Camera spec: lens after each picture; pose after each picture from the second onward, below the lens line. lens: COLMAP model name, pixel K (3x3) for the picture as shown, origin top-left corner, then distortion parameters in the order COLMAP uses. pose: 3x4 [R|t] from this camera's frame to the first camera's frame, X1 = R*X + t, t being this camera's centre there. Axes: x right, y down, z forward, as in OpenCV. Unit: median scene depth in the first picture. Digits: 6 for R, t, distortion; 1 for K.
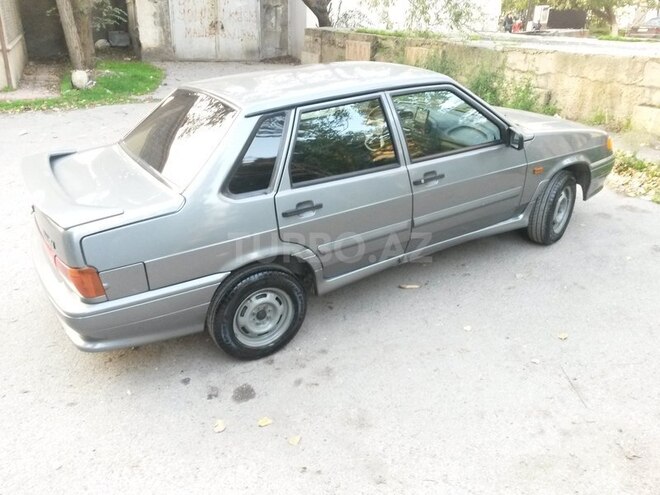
lens RADIAL K [[542.9, 0, 330.0], [0, 542.9, 247.5], [0, 0, 1]] dist [0.115425, -0.188737]
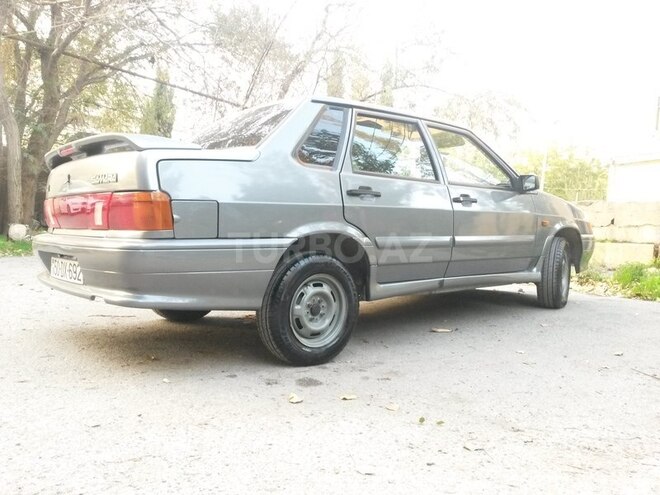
lens RADIAL K [[542.9, 0, 330.0], [0, 542.9, 247.5], [0, 0, 1]] dist [0.115425, -0.188737]
pose [[0.985385, 0.041946, 0.165095, -0.247868], [0.026133, 0.920507, -0.389852, 0.368877], [-0.168324, 0.388469, 0.905957, 0.152664]]
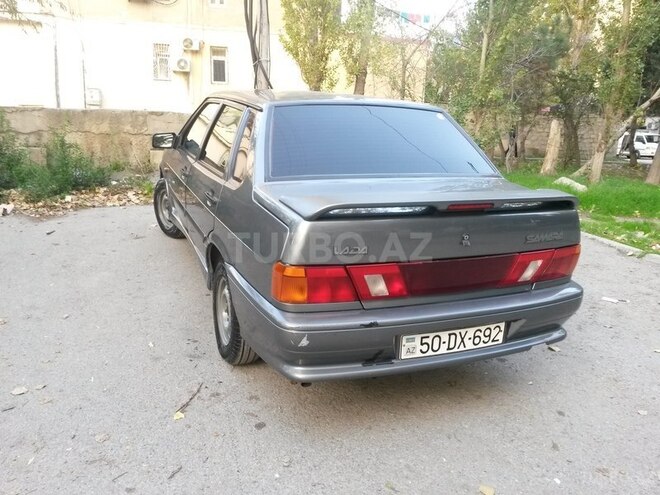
lens RADIAL K [[544.4, 0, 330.8], [0, 544.4, 219.0], [0, 0, 1]] dist [0.121781, -0.211242]
pose [[0.129395, -0.177031, 0.975662, -1.235943], [0.363293, 0.923983, 0.119473, -0.246721], [-0.922646, 0.338993, 0.183873, 0.965662]]
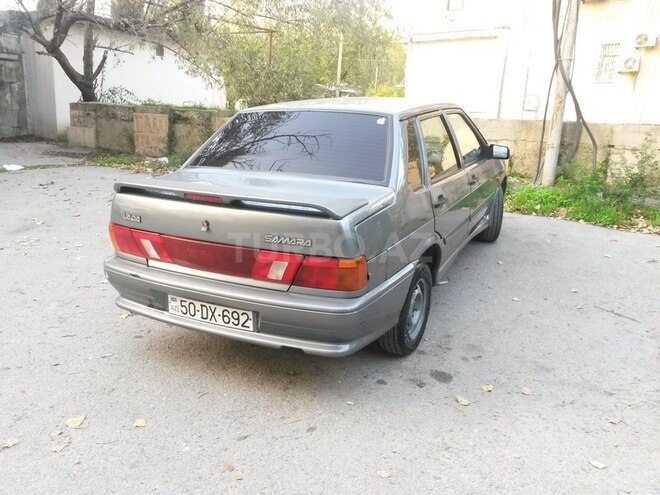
lens RADIAL K [[542.9, 0, 330.0], [0, 542.9, 247.5], [0, 0, 1]] dist [0.115425, -0.188737]
pose [[0.845244, -0.115248, 0.521805, -0.779095], [0.196145, 0.975221, -0.102333, 0.085751], [-0.497081, 0.188846, 0.846905, 0.164403]]
